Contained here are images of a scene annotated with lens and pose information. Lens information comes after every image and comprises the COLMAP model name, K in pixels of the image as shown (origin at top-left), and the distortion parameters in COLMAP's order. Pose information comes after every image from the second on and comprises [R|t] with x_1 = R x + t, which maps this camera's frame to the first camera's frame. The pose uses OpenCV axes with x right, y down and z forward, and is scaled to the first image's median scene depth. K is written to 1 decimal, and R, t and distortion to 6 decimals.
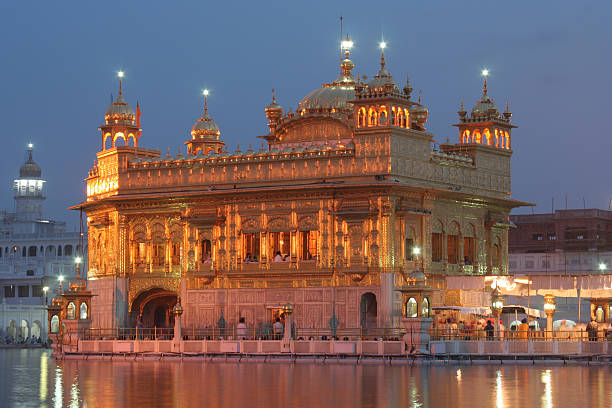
lens RADIAL K [[1582.7, 0, 306.0], [0, 1582.7, 204.0], [0, 0, 1]] dist [0.152681, 0.029087]
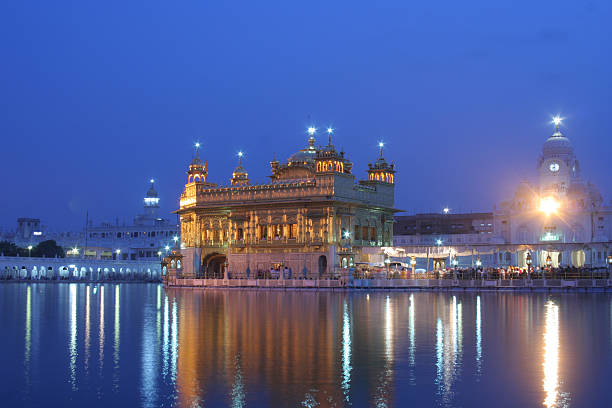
lens RADIAL K [[1582.7, 0, 306.0], [0, 1582.7, 204.0], [0, 0, 1]] dist [0.152681, 0.029087]
pose [[0.999993, 0.001124, -0.003431, 0.025574], [-0.001135, 0.999993, -0.003461, -0.001298], [0.003427, 0.003465, 0.999988, -0.975986]]
